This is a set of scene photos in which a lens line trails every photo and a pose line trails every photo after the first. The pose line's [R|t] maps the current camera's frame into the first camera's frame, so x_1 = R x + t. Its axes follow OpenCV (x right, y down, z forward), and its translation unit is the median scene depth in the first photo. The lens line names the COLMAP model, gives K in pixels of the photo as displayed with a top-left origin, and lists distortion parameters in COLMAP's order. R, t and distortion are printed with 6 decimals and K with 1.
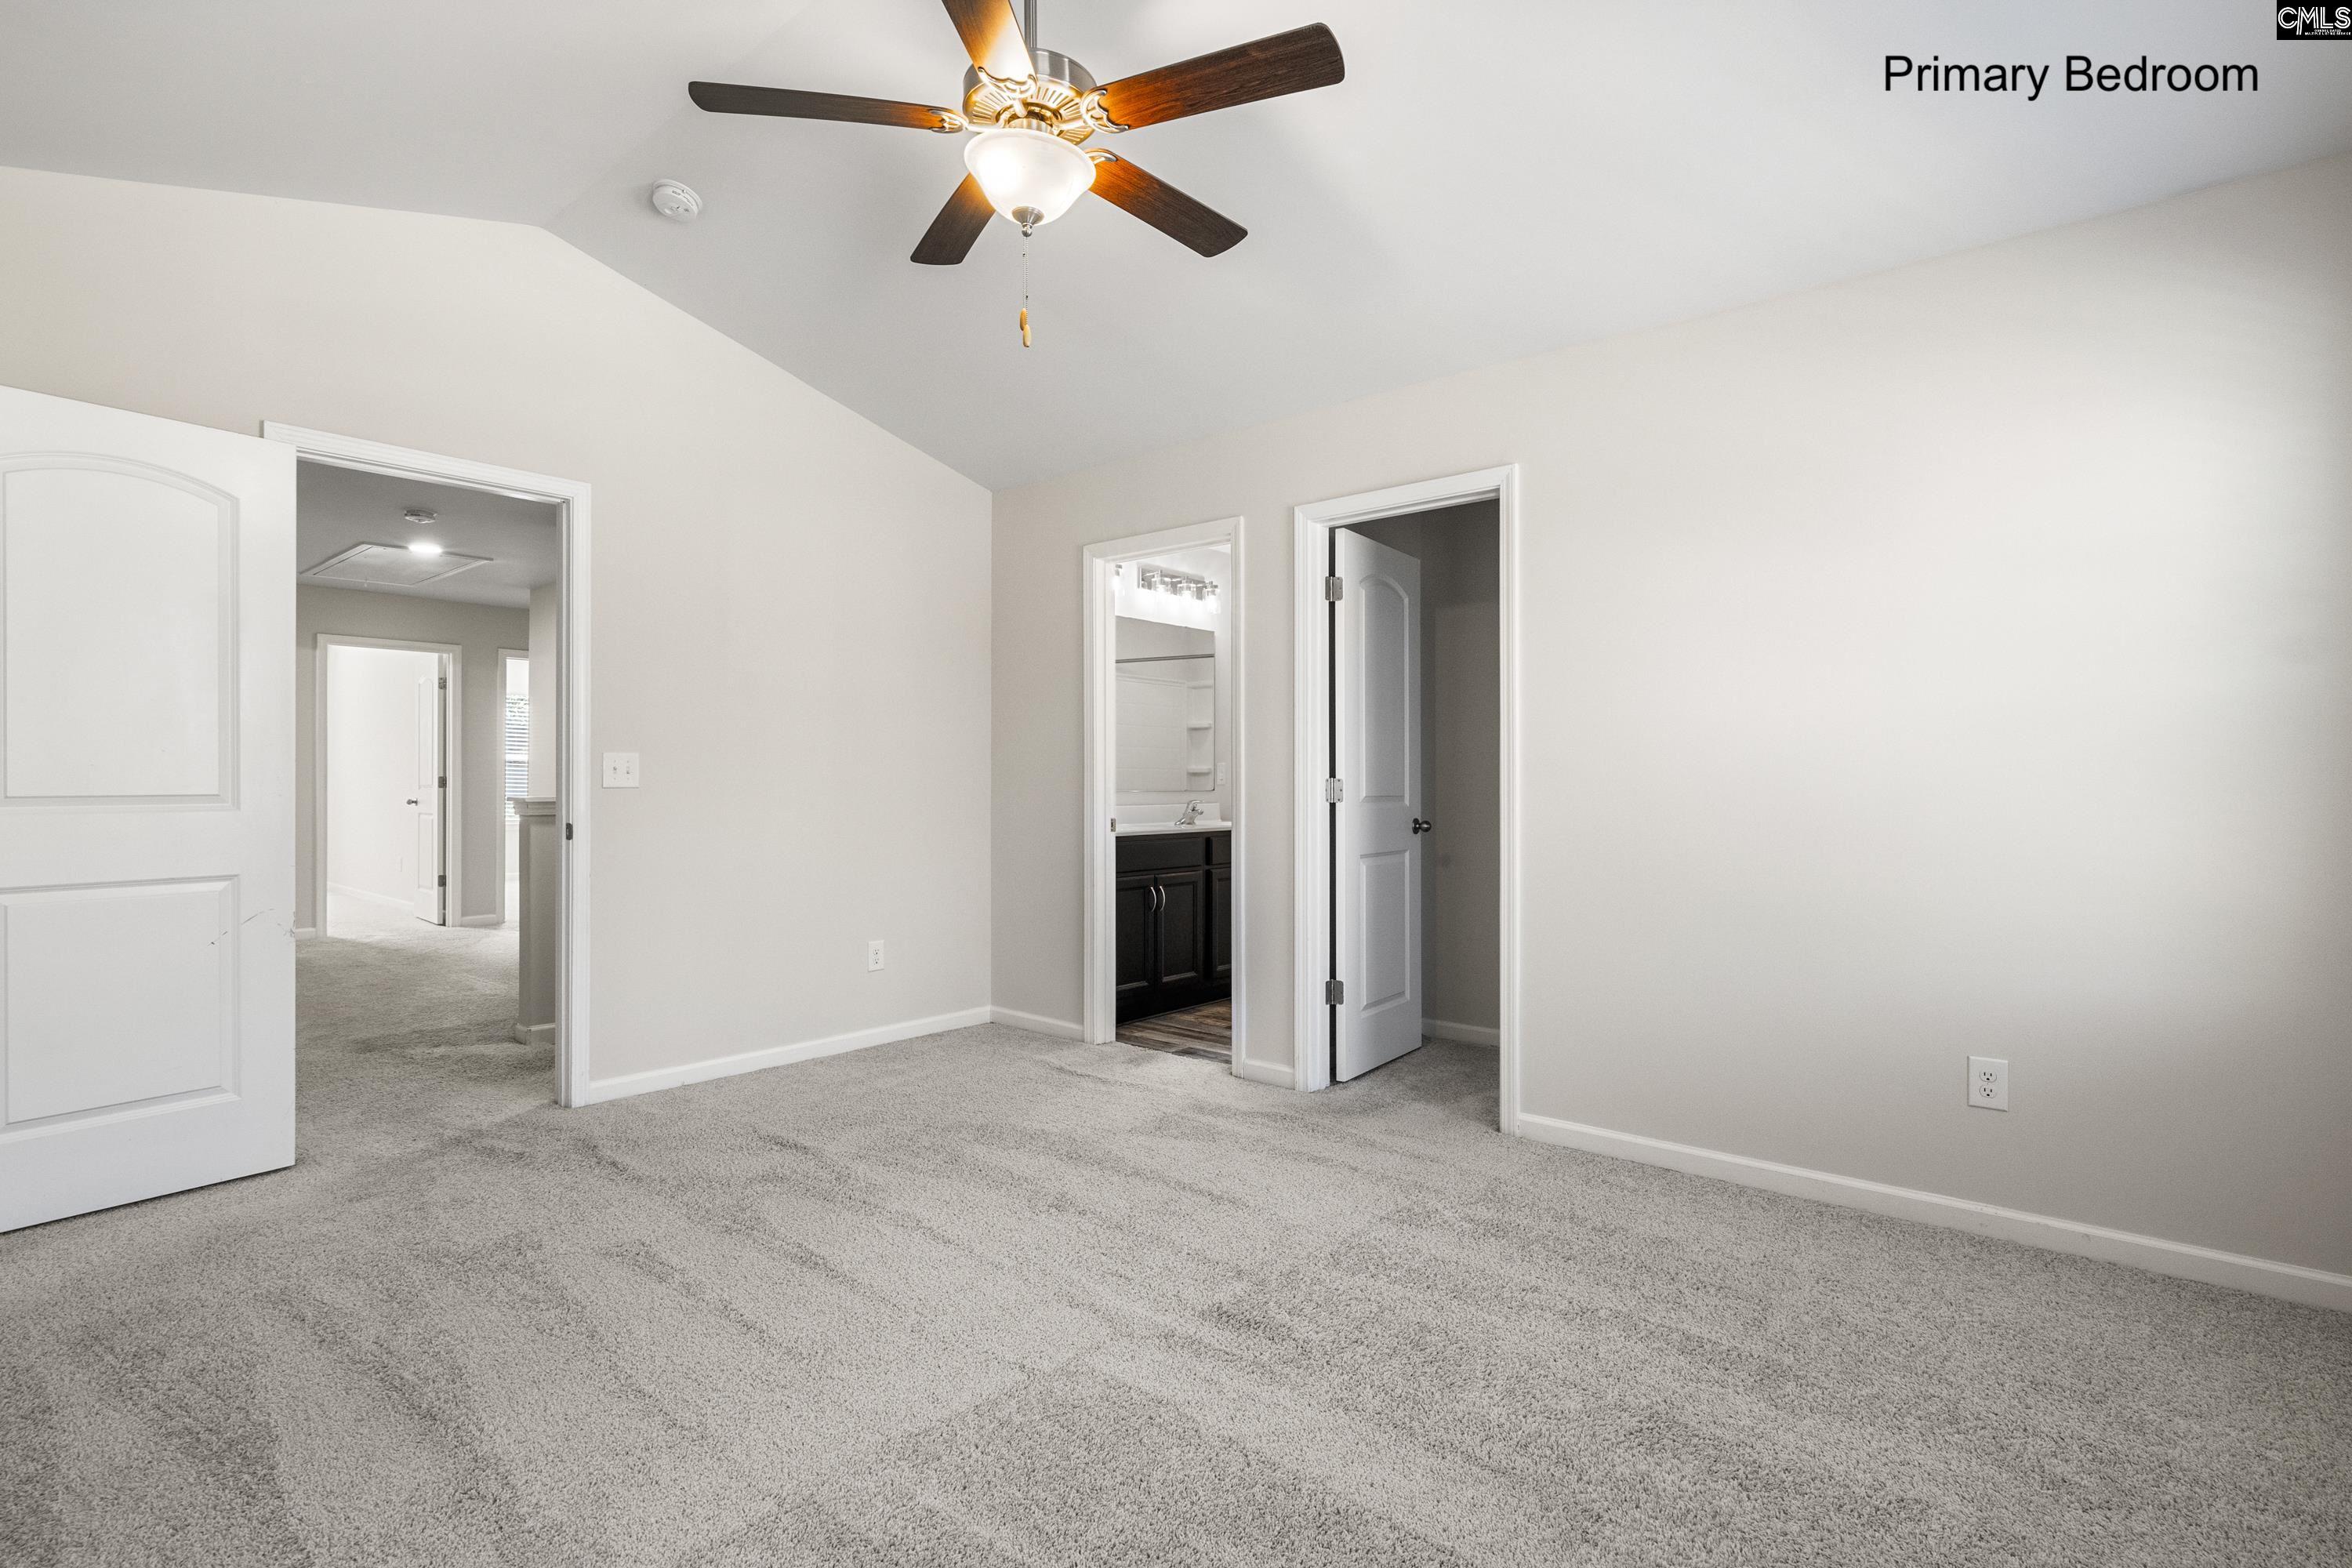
lens RADIAL K [[1129.5, 0, 1167.8], [0, 1129.5, 779.2], [0, 0, 1]] dist [-0.000384, 0.000068]
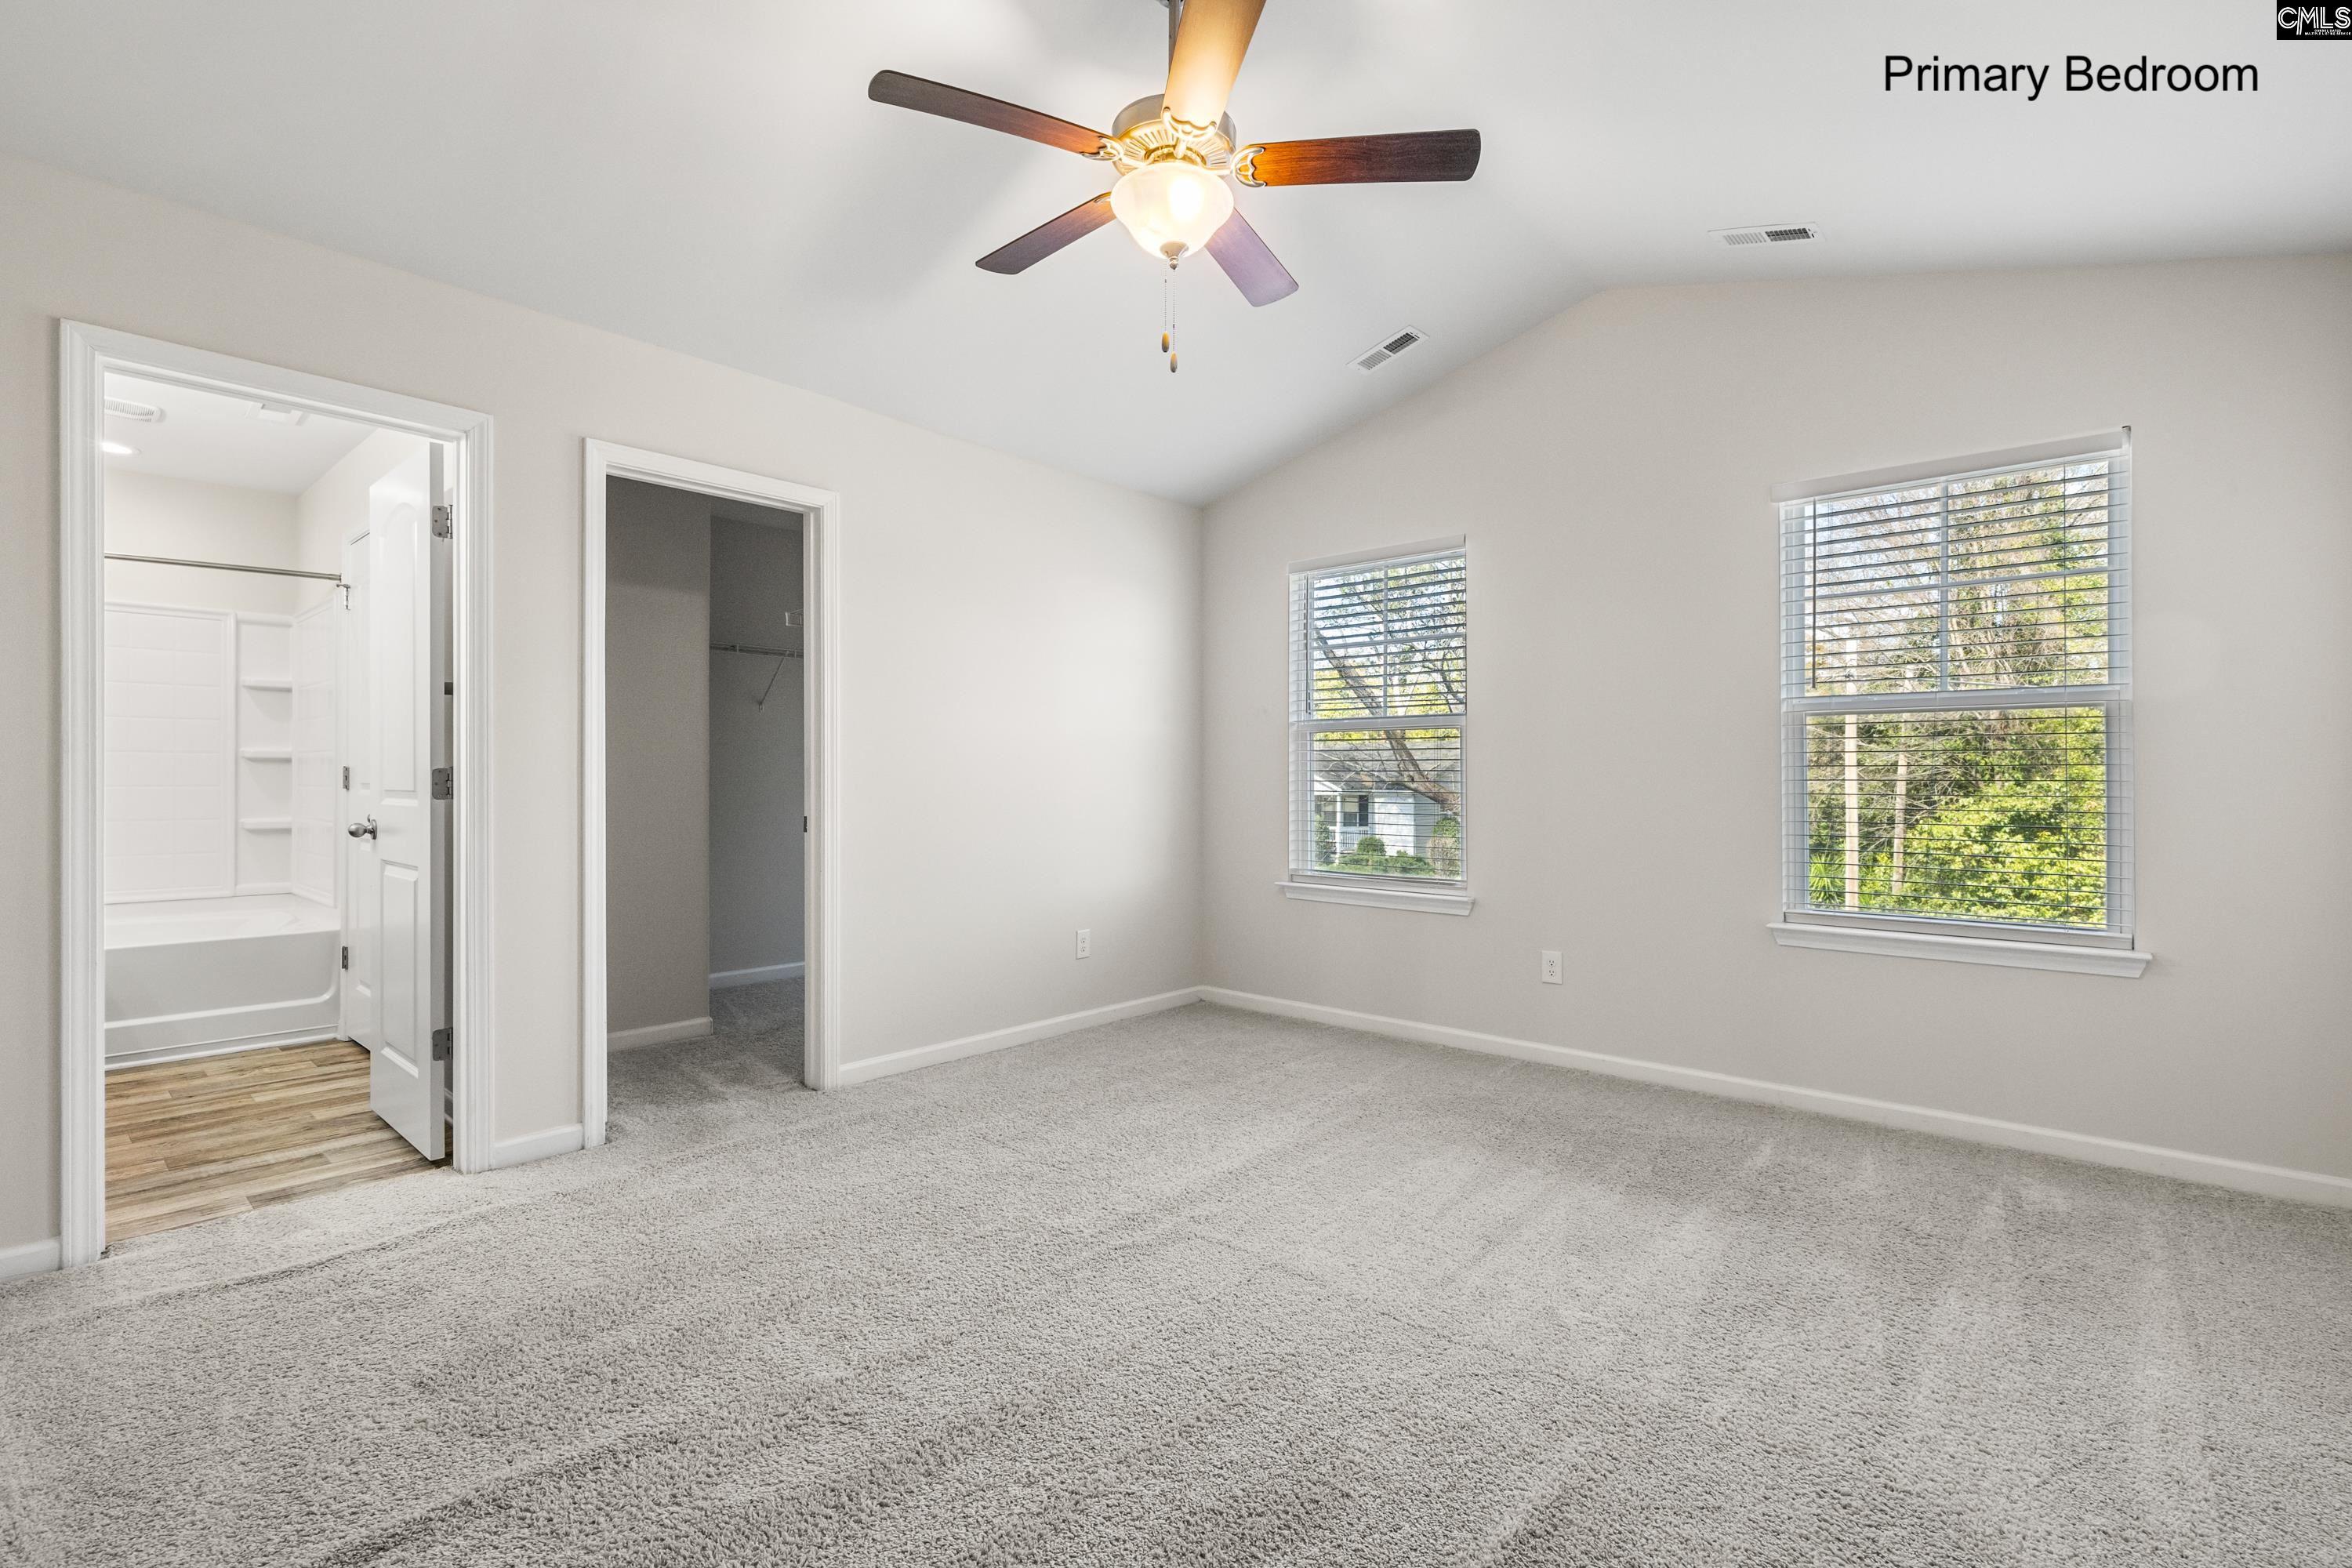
lens RADIAL K [[1082.3, 0, 1165.1], [0, 1082.3, 785.3], [0, 0, 1]] dist [0.000583, 0.000376]
pose [[0.019648, -0.010501, 0.999752, -0.755423], [-0.007142, 0.999918, 0.010644, -0.000868], [-0.999781, -0.007349, 0.019572, 0.643741]]
